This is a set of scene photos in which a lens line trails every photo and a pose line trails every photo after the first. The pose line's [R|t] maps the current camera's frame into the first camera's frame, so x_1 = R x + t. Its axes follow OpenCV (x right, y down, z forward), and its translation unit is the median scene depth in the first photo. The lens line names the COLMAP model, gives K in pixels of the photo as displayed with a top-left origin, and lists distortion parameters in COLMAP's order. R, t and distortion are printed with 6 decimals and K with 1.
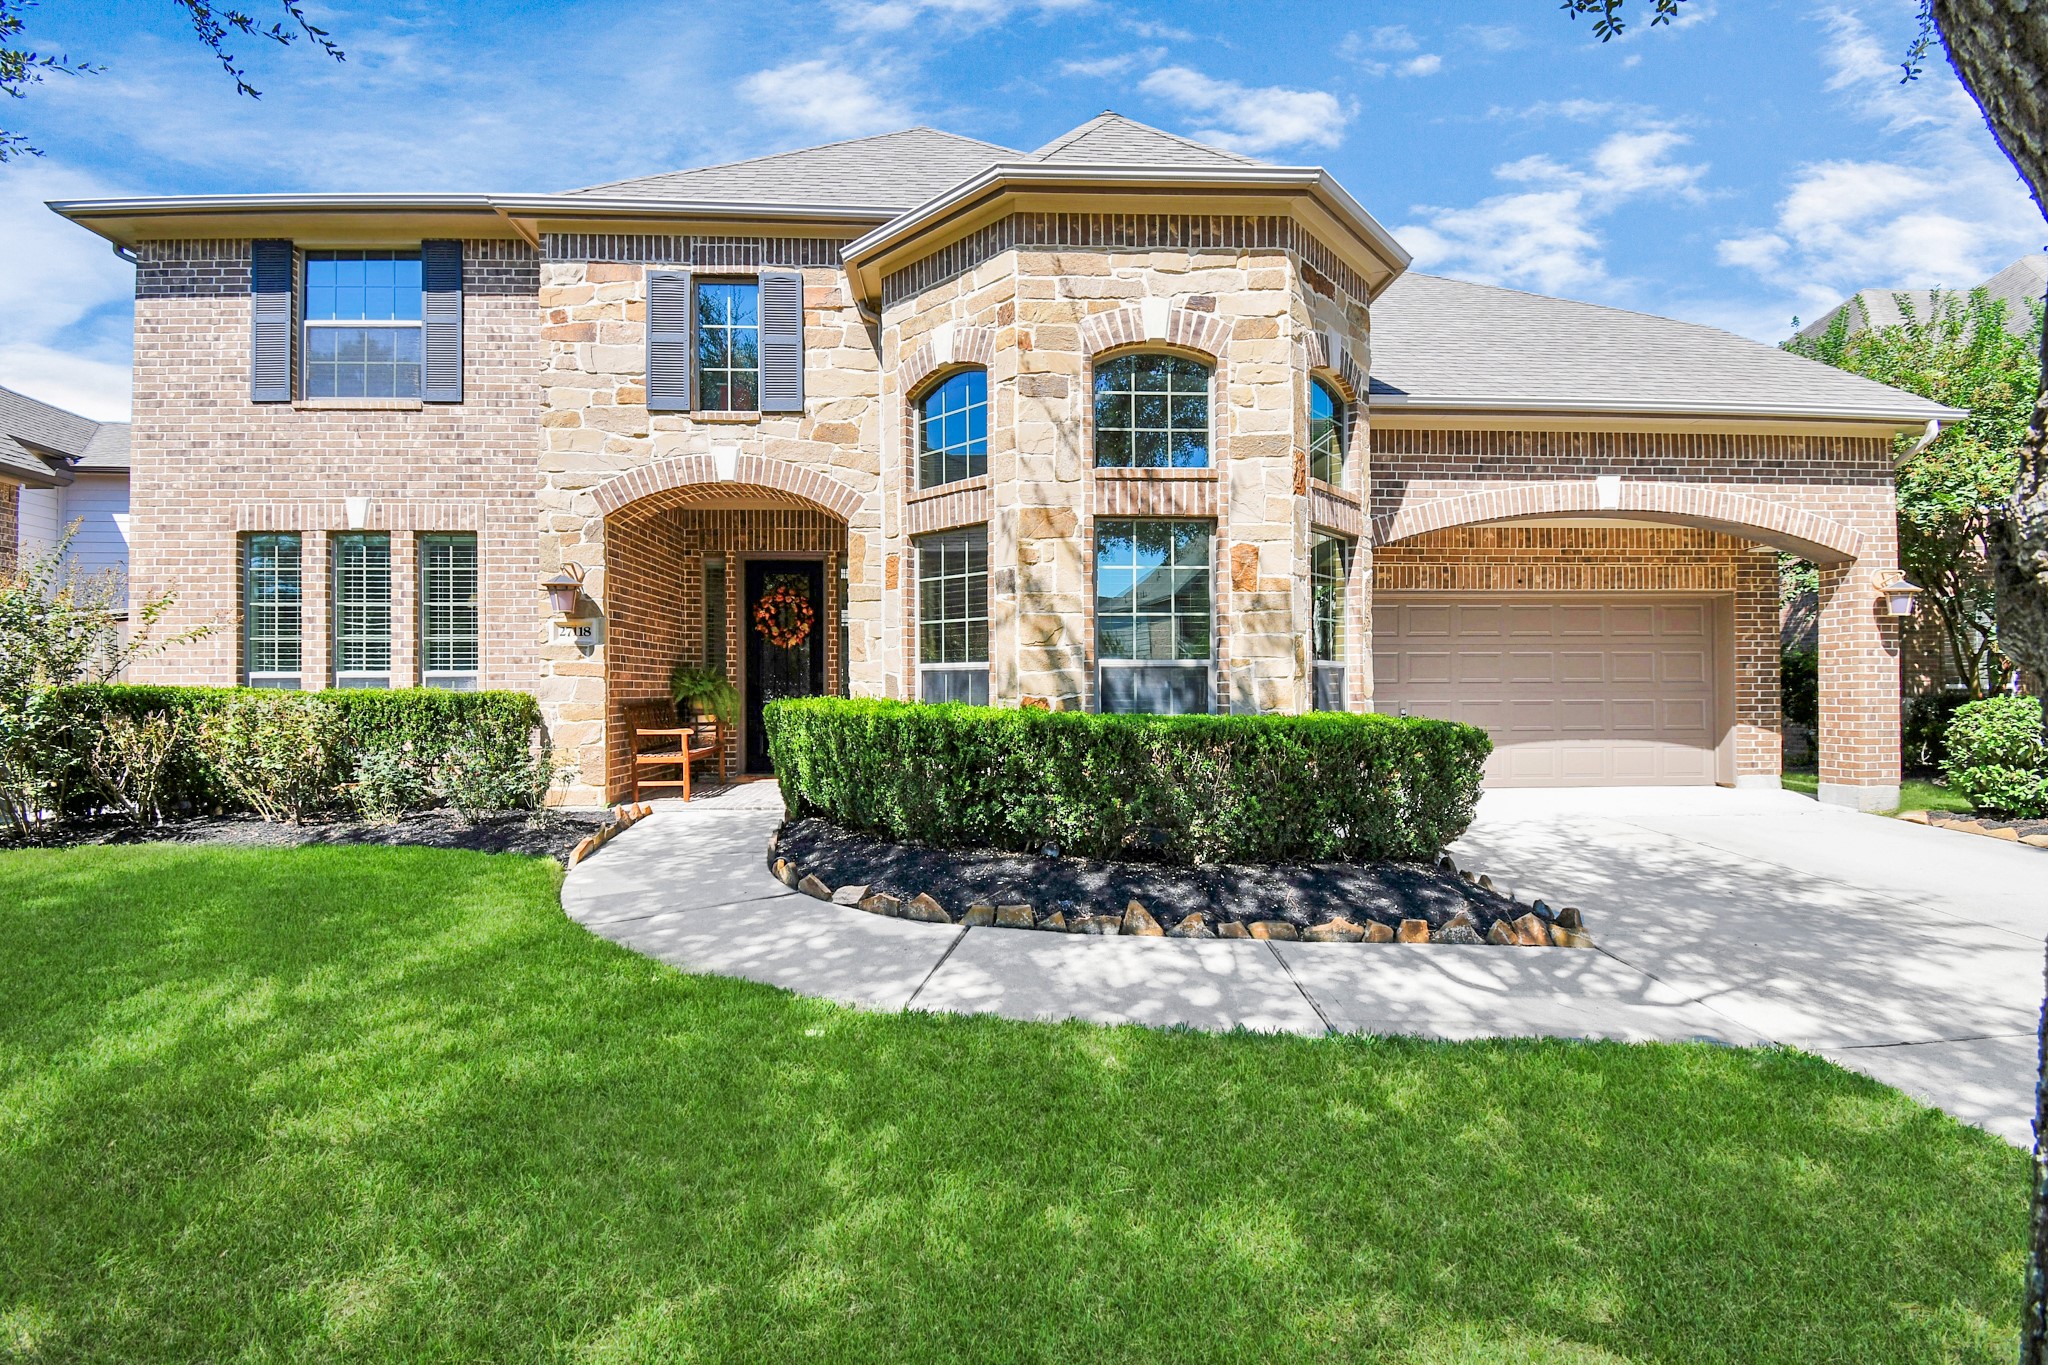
lens RADIAL K [[897.3, 0, 1016.6], [0, 897.3, 684.1], [0, 0, 1]] dist [0.025331, -0.030214]
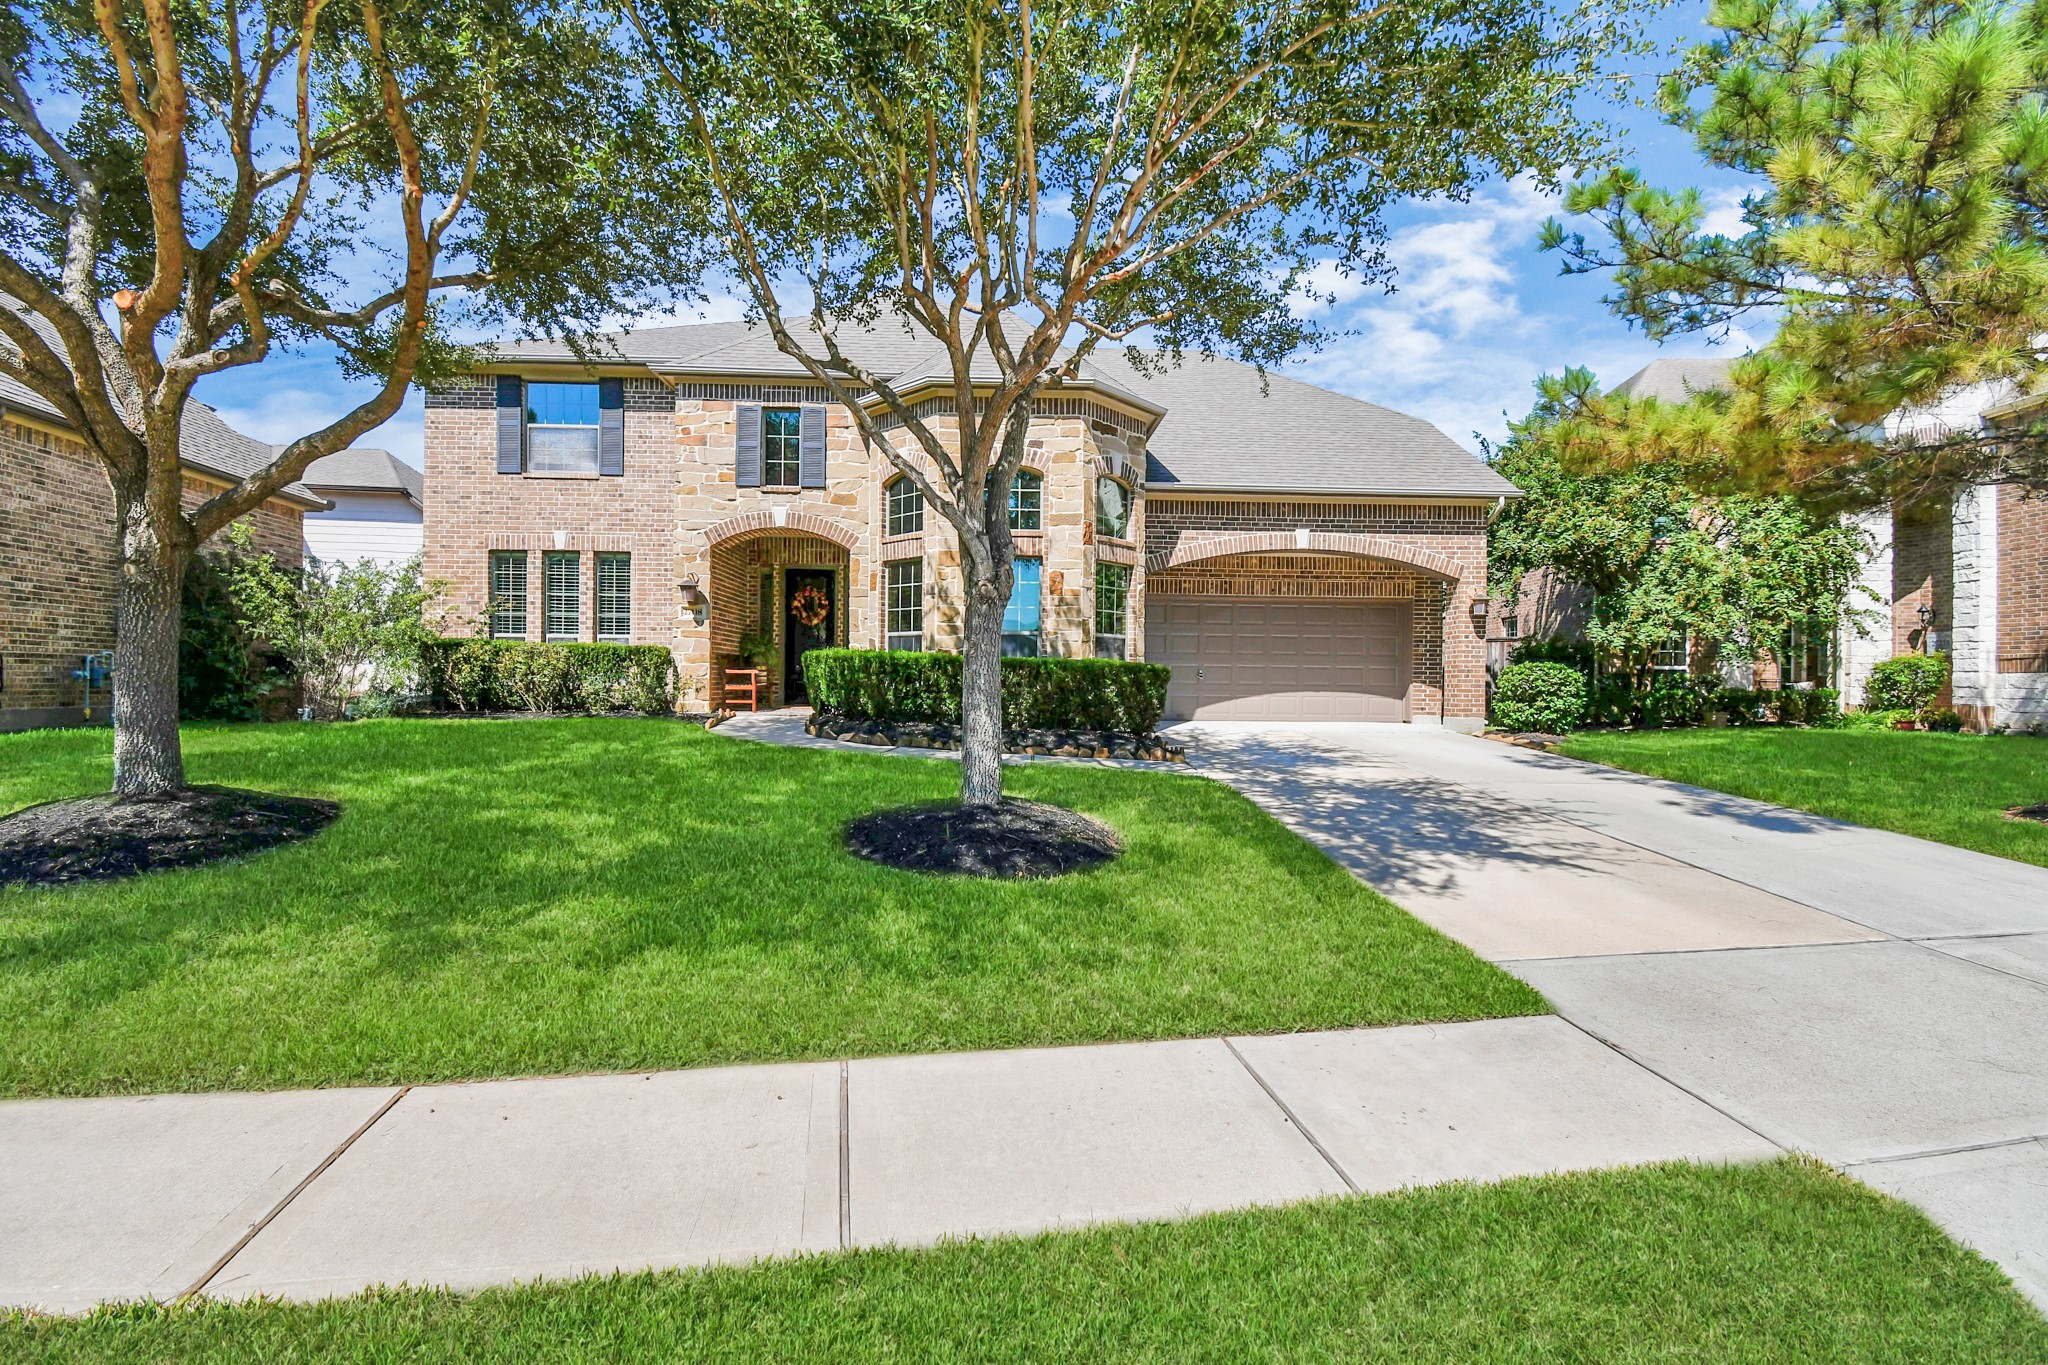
lens RADIAL K [[897.3, 0, 1016.6], [0, 897.3, 684.1], [0, 0, 1]] dist [0.025331, -0.030214]
pose [[0.999801, 0.016255, -0.011553, 0.155605], [-0.016160, 0.999835, 0.008303, 0.055319], [0.011686, -0.008114, 0.999899, -0.719370]]
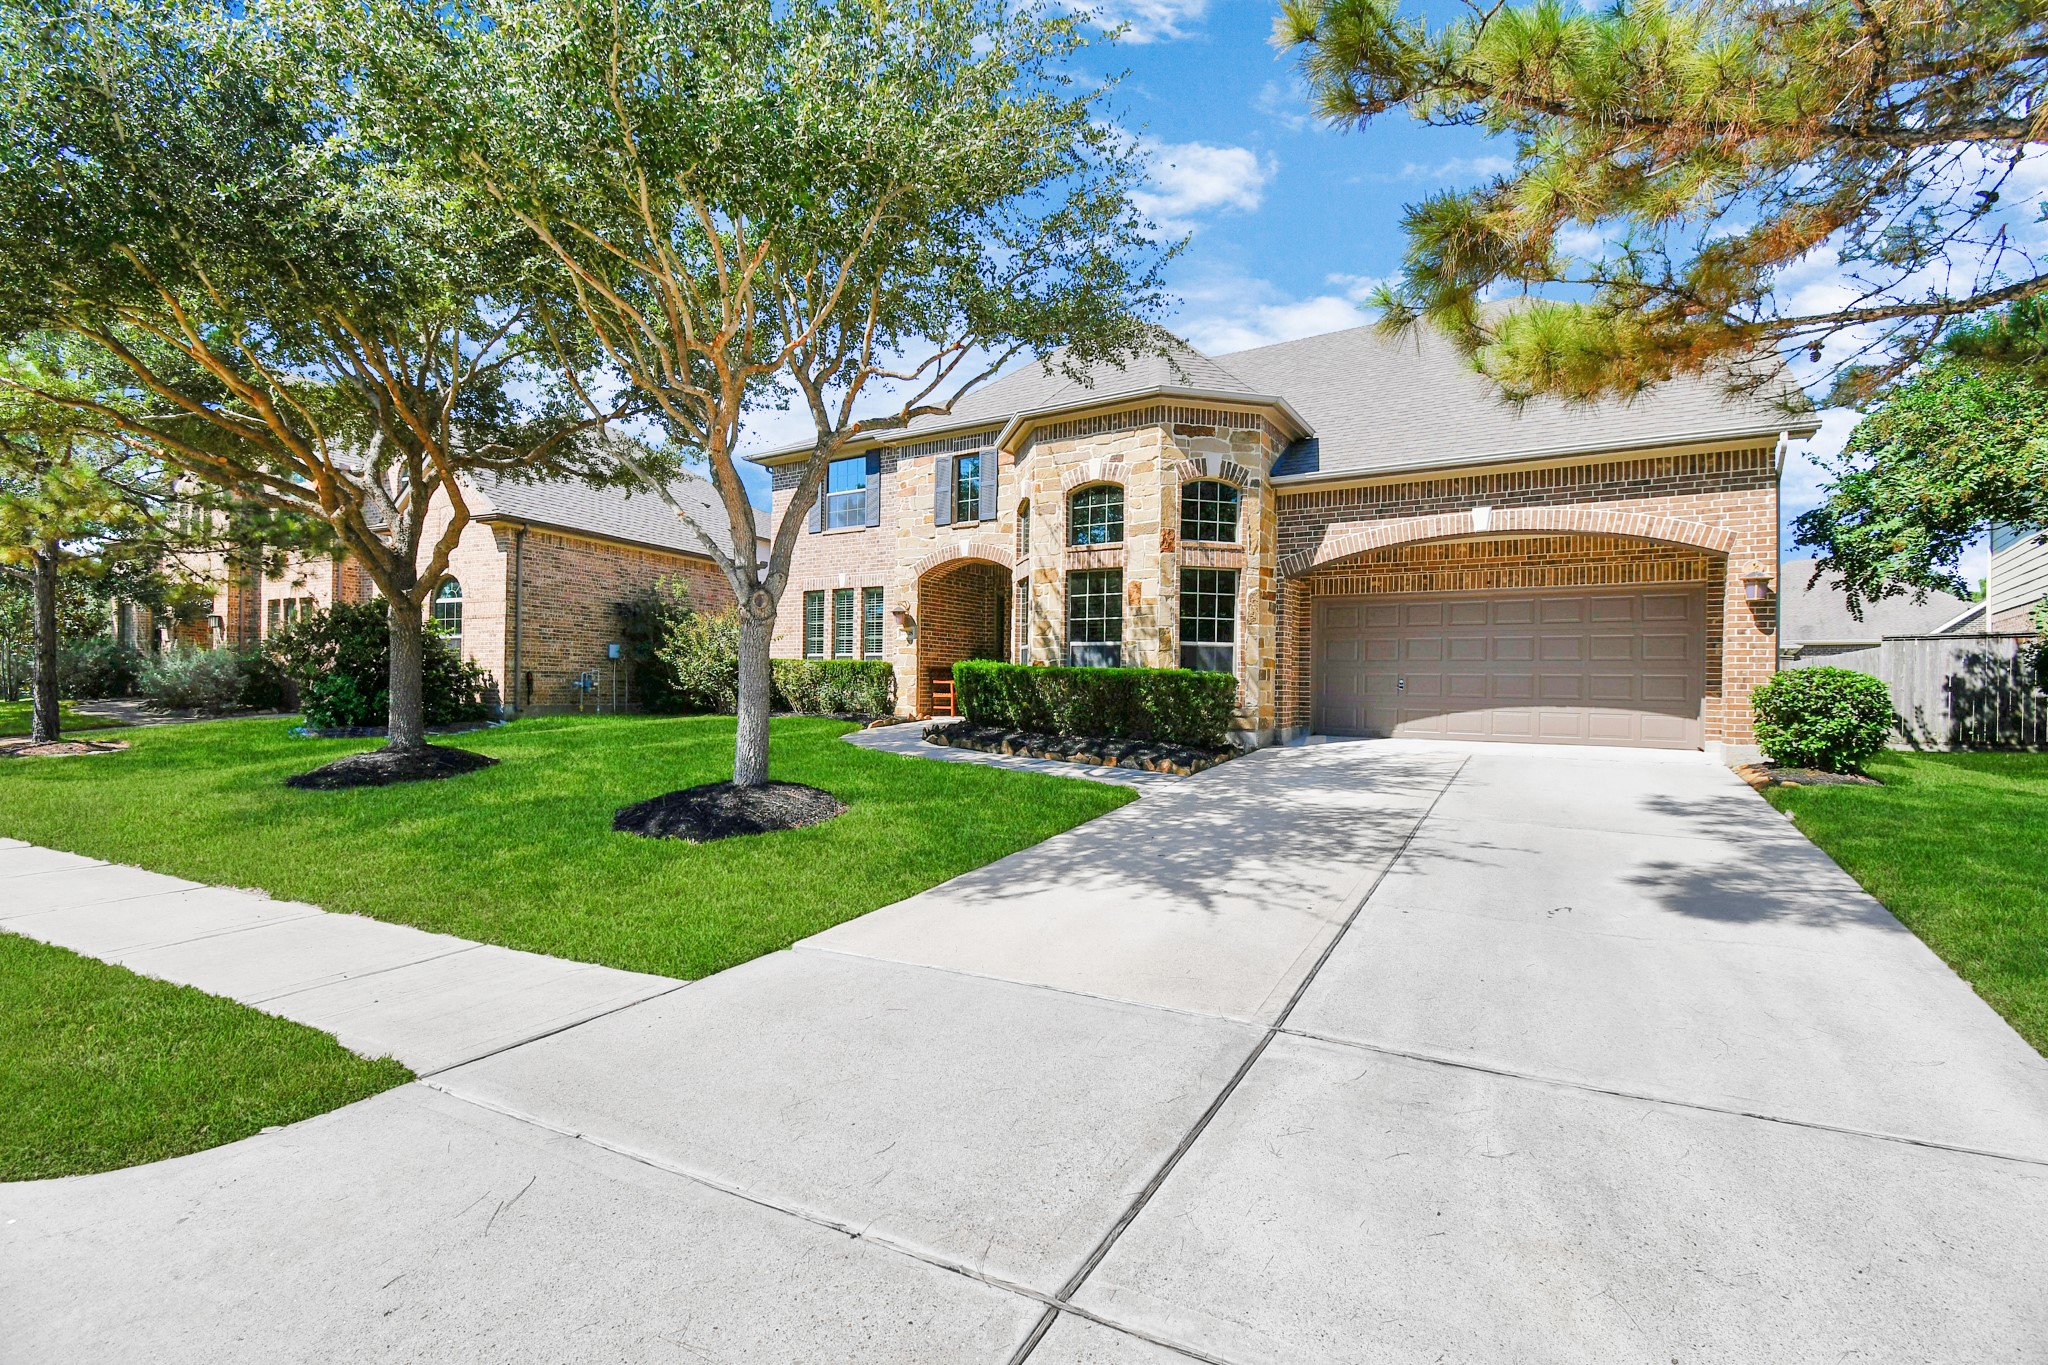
lens RADIAL K [[897.3, 0, 1016.6], [0, 897.3, 684.1], [0, 0, 1]] dist [0.025331, -0.030214]
pose [[0.816238, 0.015598, -0.577506, 0.921995], [-0.016765, 0.999854, 0.003309, 0.049170], [0.577473, 0.006981, 0.816380, -0.561025]]
